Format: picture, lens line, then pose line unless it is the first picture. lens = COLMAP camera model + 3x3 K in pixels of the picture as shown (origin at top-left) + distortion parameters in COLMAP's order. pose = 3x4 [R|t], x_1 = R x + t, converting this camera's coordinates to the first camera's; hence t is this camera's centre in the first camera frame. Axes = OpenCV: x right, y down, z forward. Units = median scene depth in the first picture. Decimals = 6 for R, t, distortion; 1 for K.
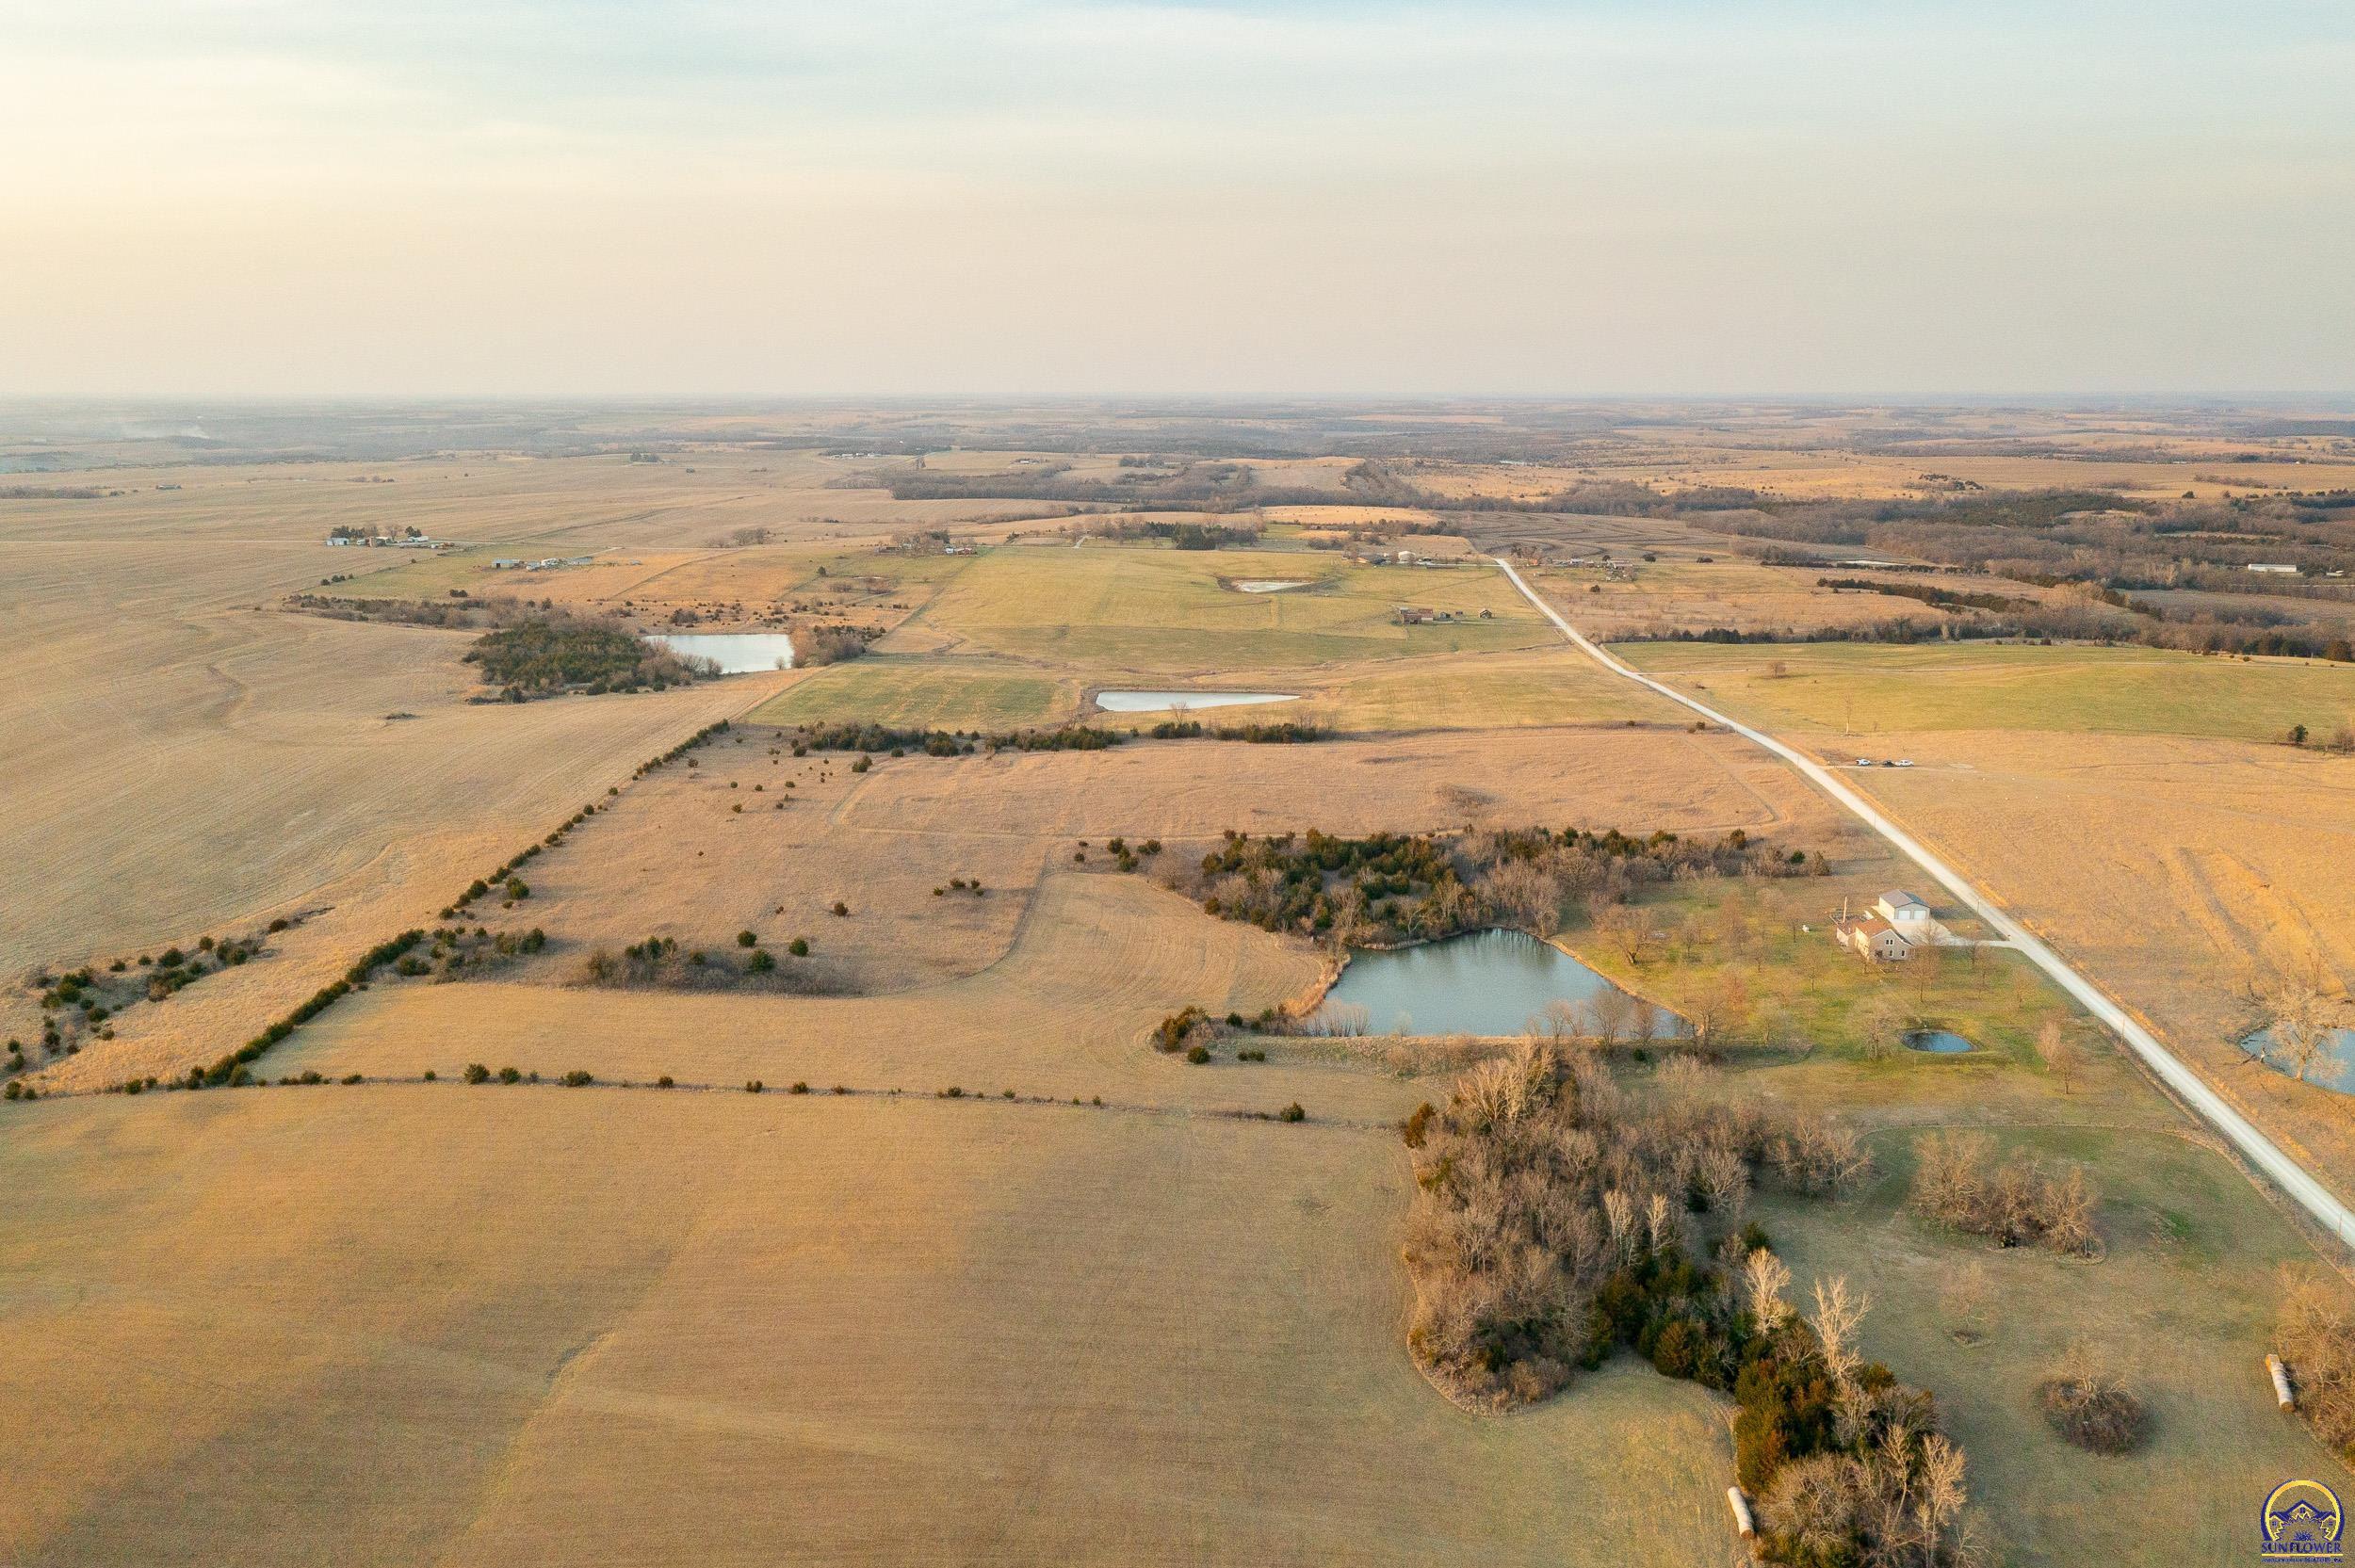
lens RADIAL K [[1947.2, 0, 1204.4], [0, 1947.2, 784.8], [0, 0, 1]] dist [-0.003992, 0.002816]
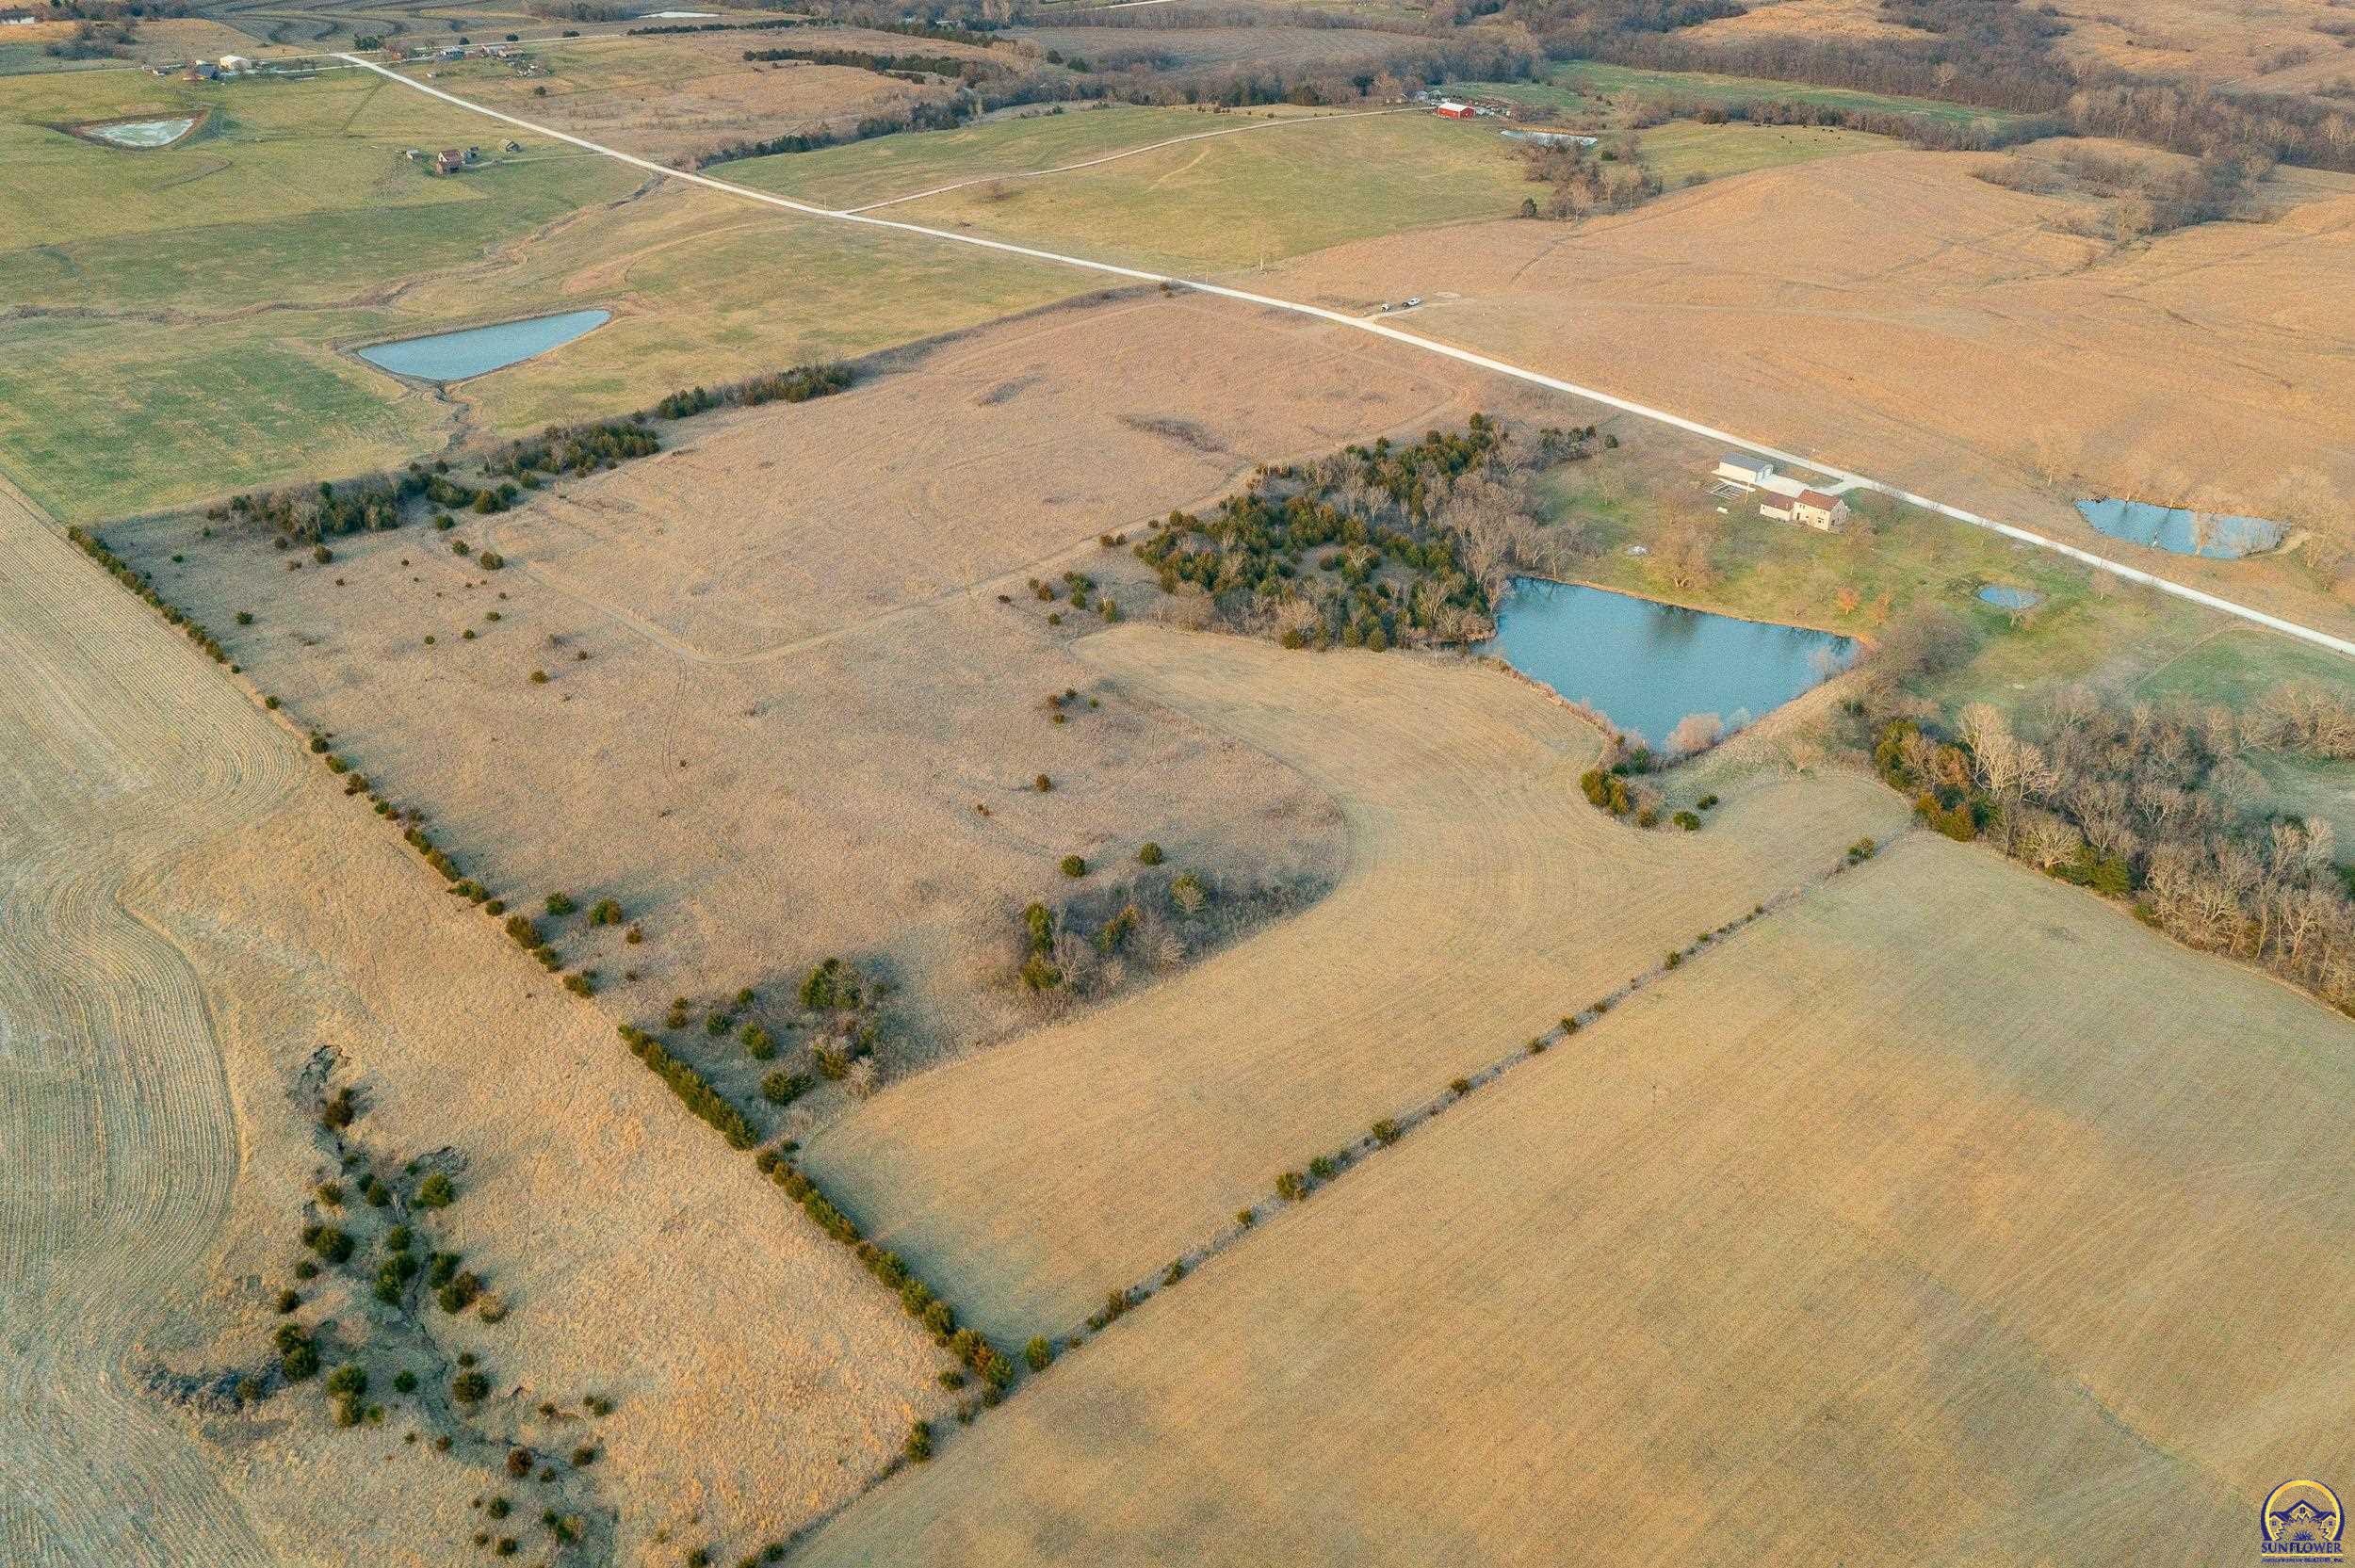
lens RADIAL K [[1924.1, 0, 1169.0], [0, 1924.1, 791.1], [0, 0, 1]] dist [-0.014419, 0.045162]
pose [[0.719185, -0.330941, 0.610943, -0.324545], [0.134358, 0.928926, 0.345027, -0.100474], [-0.681704, -0.166053, 0.712535, 0.216324]]
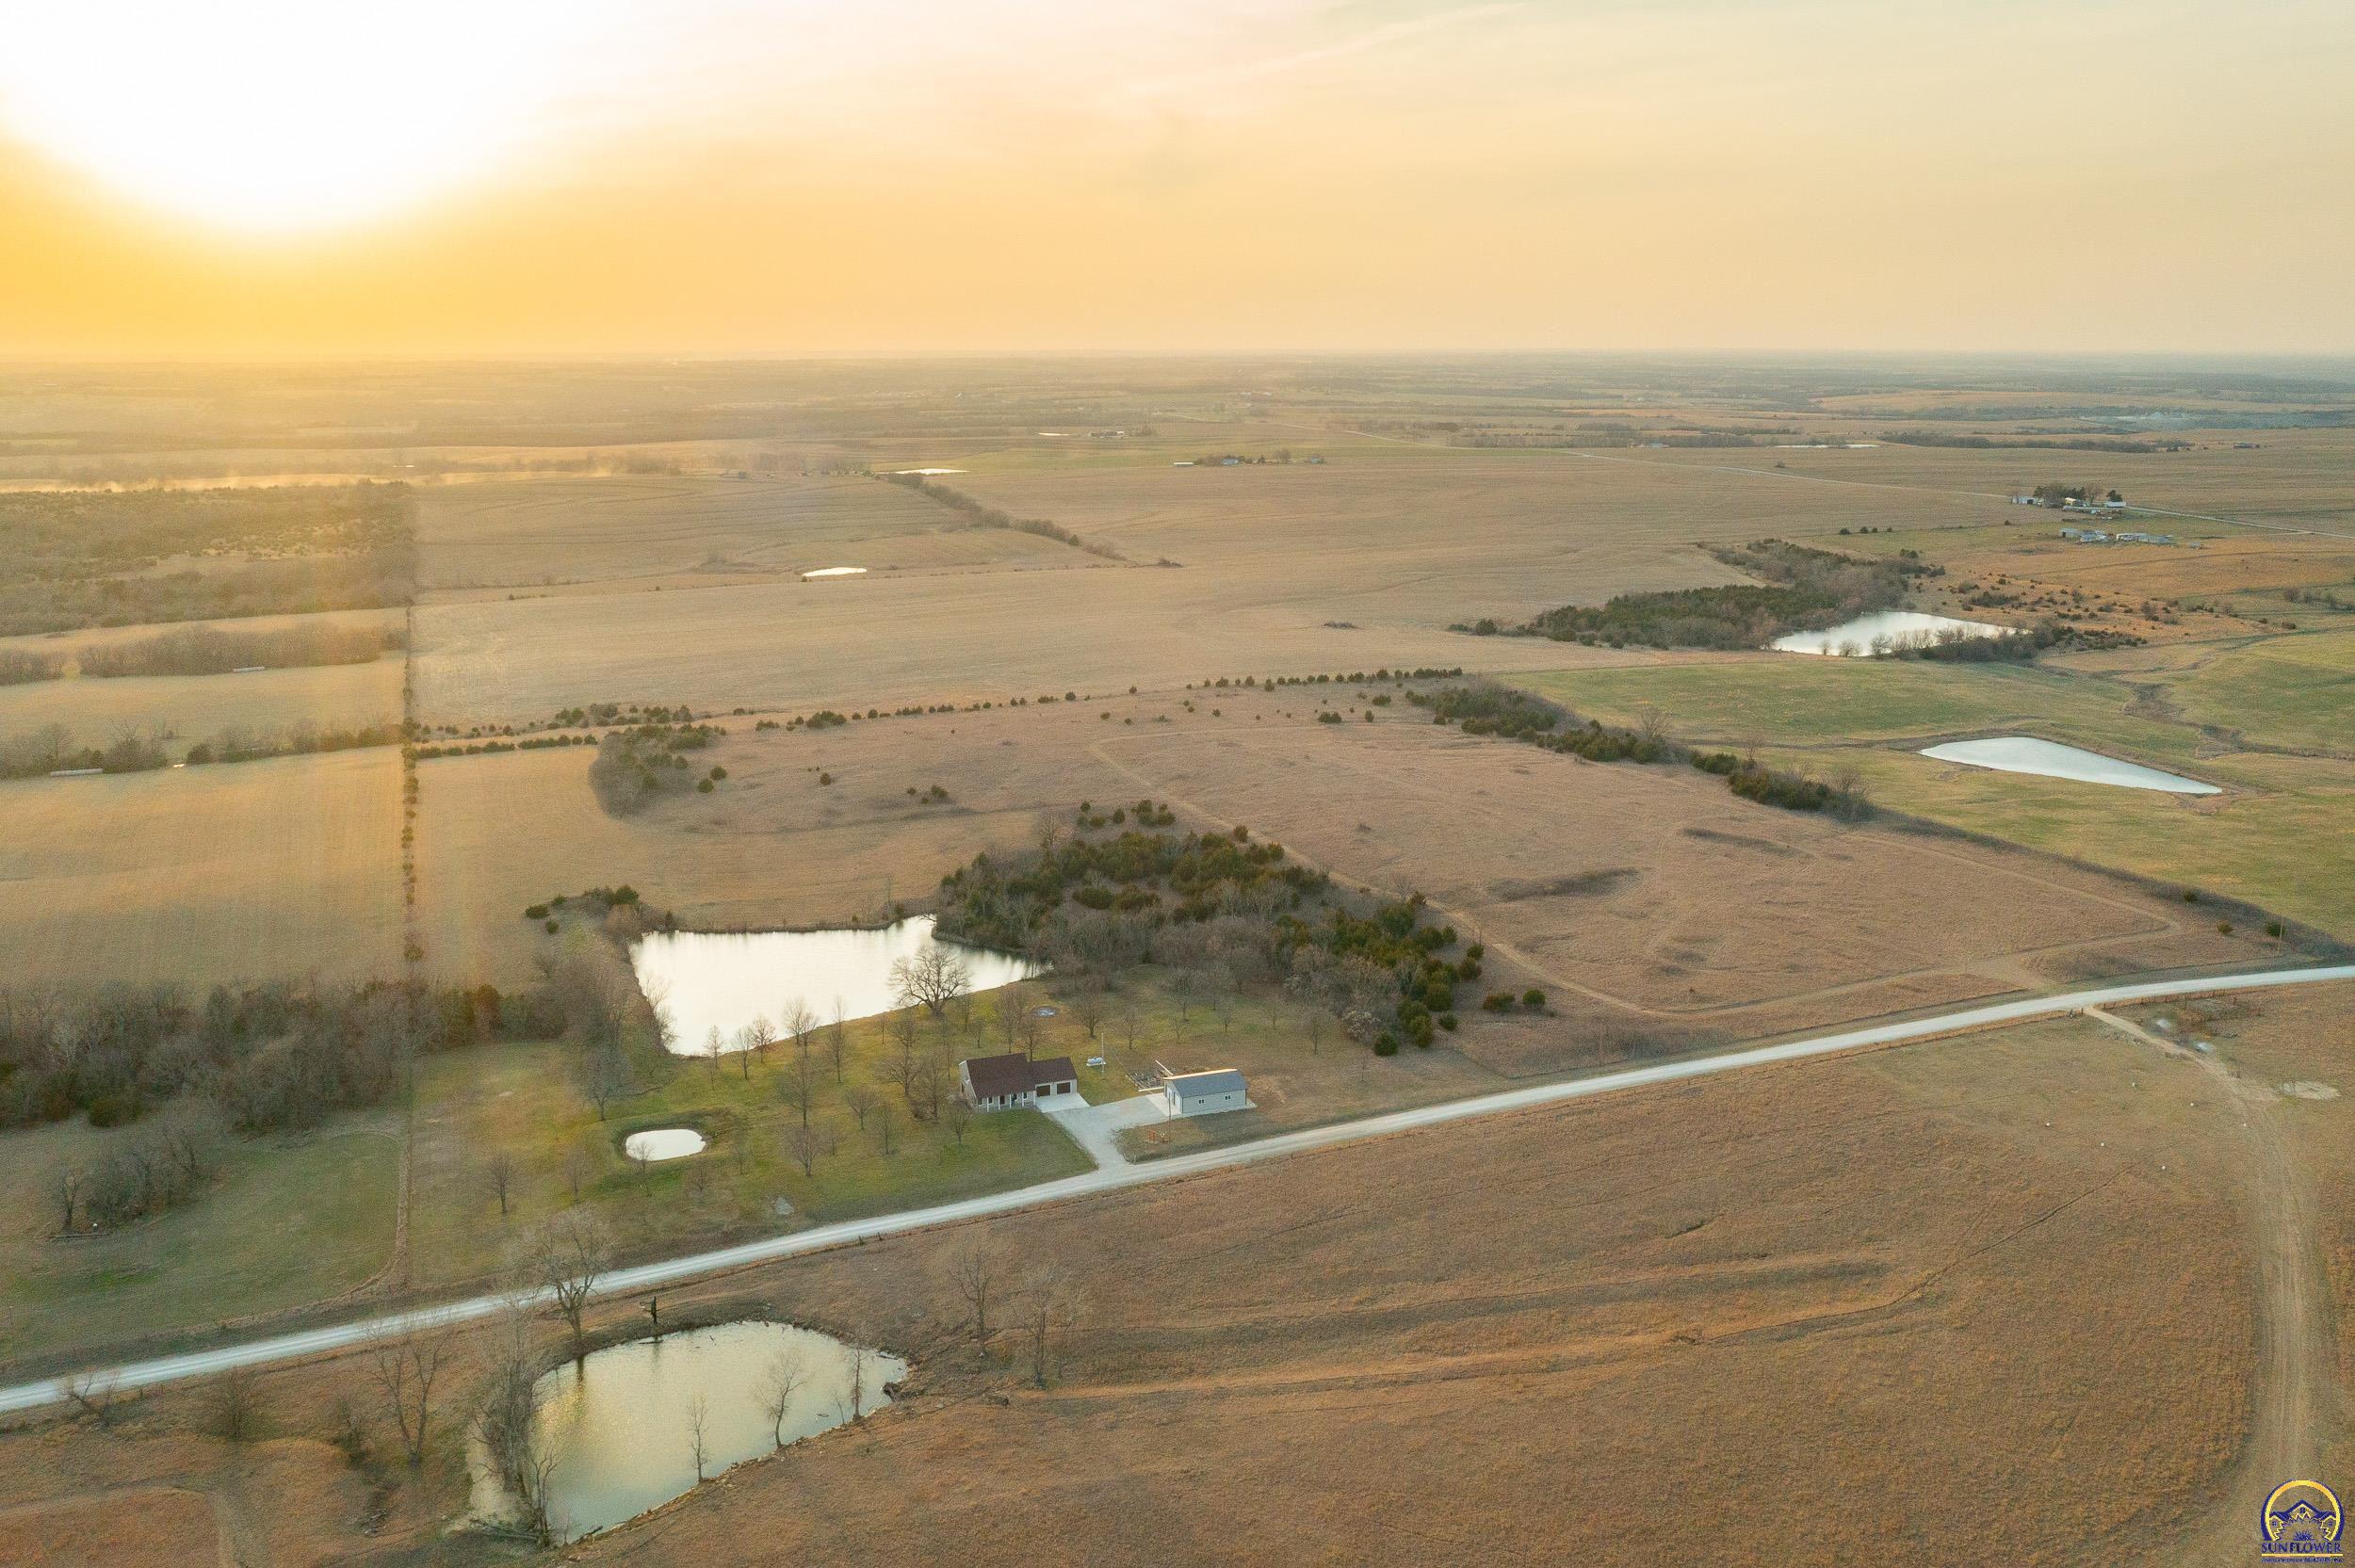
lens RADIAL K [[2004.2, 0, 1183.4], [0, 2004.2, 785.9], [0, 0, 1]] dist [-0.024430, 0.054637]
pose [[0.378561, 0.201985, -0.903268, 0.512774], [-0.188048, 0.972329, 0.138617, -0.072558], [0.906272, 0.117383, 0.406068, 0.367542]]
